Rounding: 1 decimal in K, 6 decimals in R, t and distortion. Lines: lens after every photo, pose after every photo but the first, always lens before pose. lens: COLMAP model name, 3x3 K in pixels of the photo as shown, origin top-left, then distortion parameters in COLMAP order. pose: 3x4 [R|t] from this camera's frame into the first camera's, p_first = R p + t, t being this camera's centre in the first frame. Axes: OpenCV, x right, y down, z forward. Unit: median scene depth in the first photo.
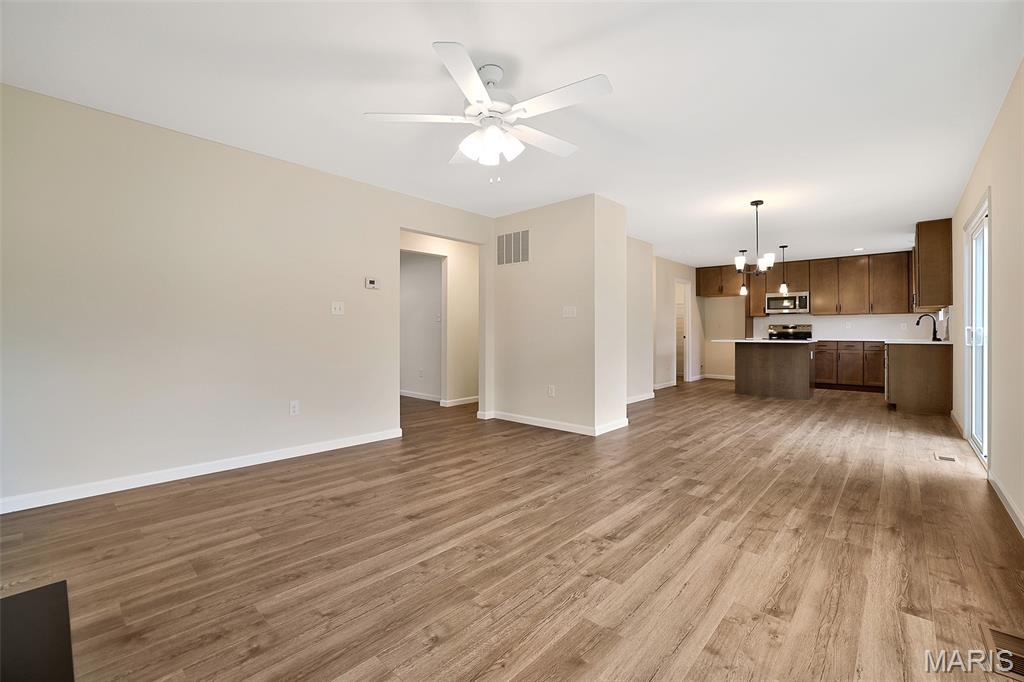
lens RADIAL K [[441.2, 0, 517.3], [0, 441.2, 329.7], [0, 0, 1]] dist [-0.018923, 0.000301]
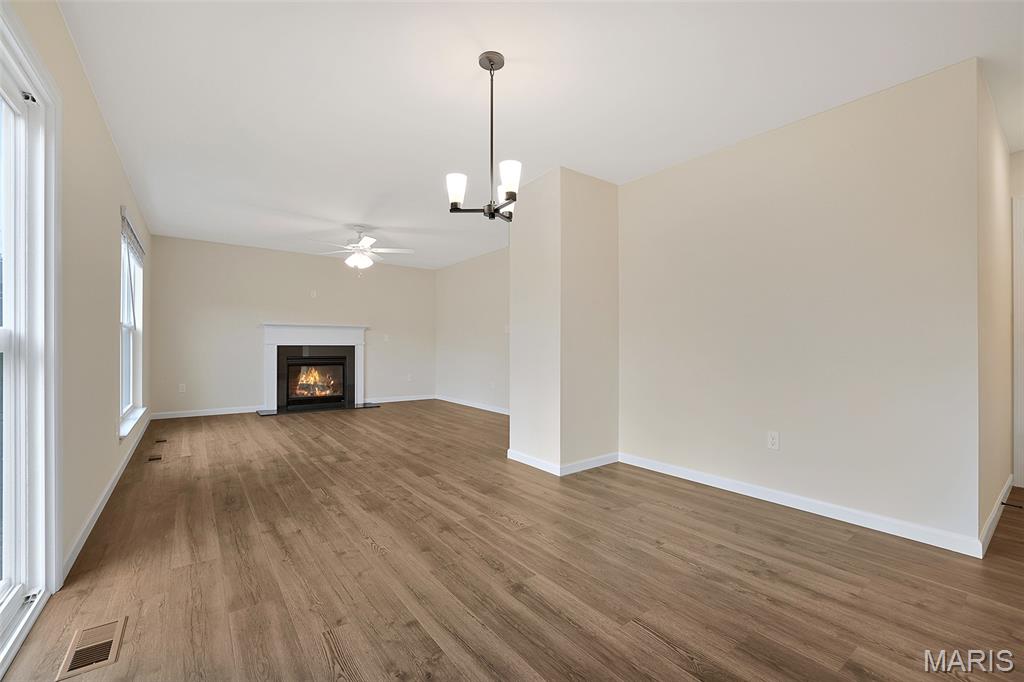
lens RADIAL K [[436.9, 0, 510.6], [0, 436.9, 339.8], [0, 0, 1]] dist [-0.045762, 0.015519]
pose [[-0.205639, -0.009123, -0.978585, 1.240761], [0.006947, 0.999918, -0.010782, 0.010809], [0.978603, -0.009015, -0.205559, 1.400956]]
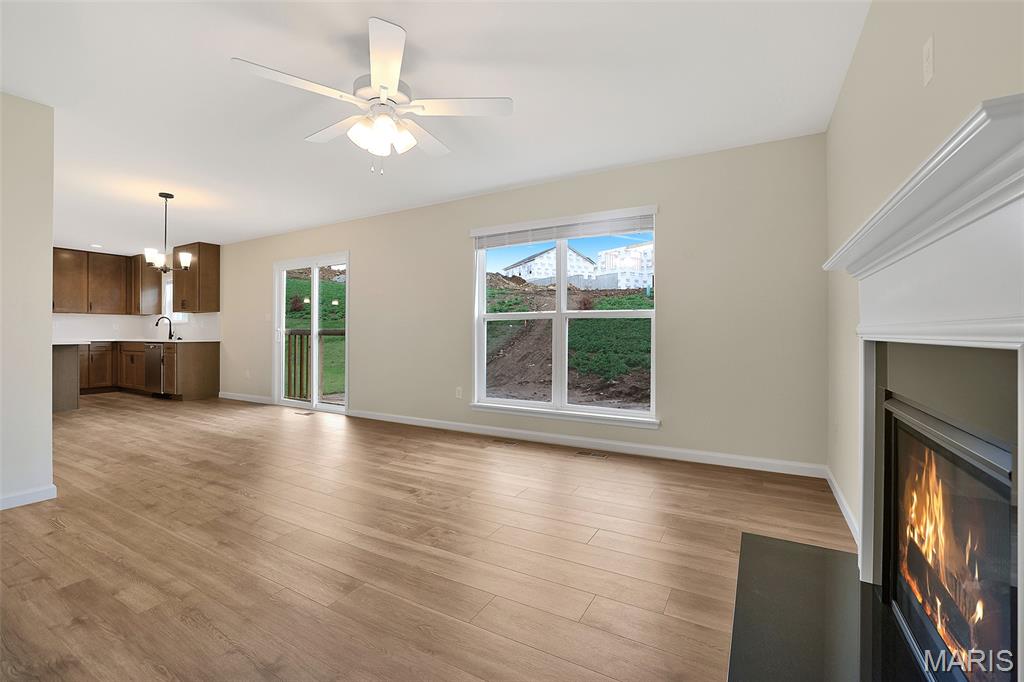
lens RADIAL K [[436.9, 0, 510.6], [0, 436.9, 339.8], [0, 0, 1]] dist [-0.045762, 0.015519]
pose [[-0.208745, -0.014373, 0.977865, -0.639649], [-0.007780, 0.999885, 0.013036, 0.005468], [-0.977939, -0.004886, -0.208833, 0.579951]]
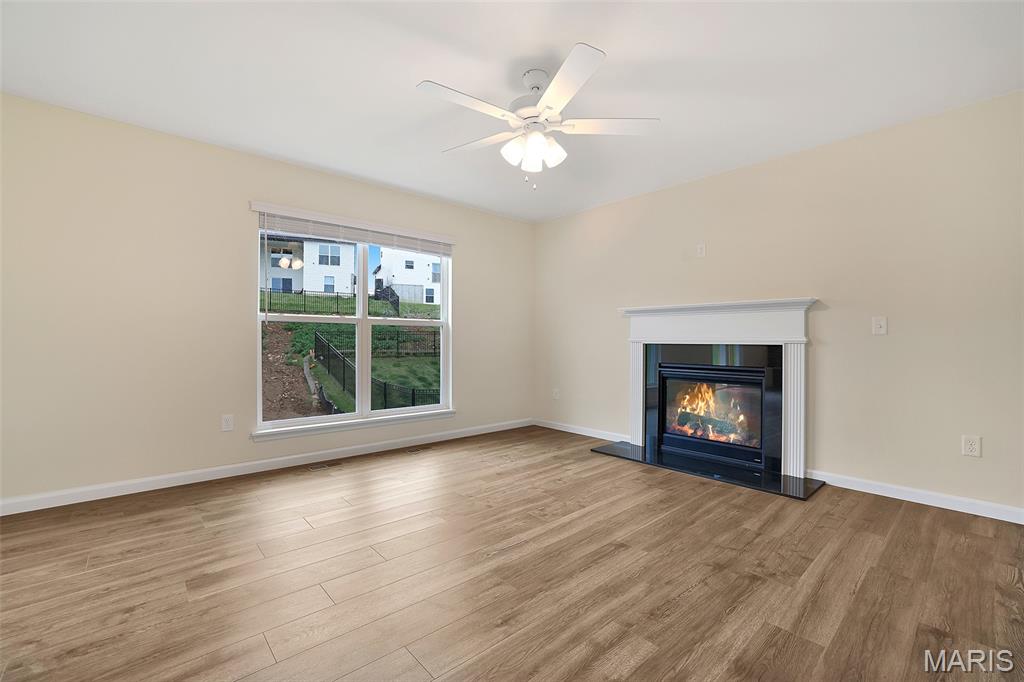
lens RADIAL K [[436.9, 0, 510.6], [0, 436.9, 339.8], [0, 0, 1]] dist [-0.045762, 0.015519]
pose [[-0.992951, -0.003064, 0.118485, -0.077467], [-0.004336, 0.999936, -0.010476, 0.011571], [-0.118446, -0.010916, -0.992901, 1.243250]]
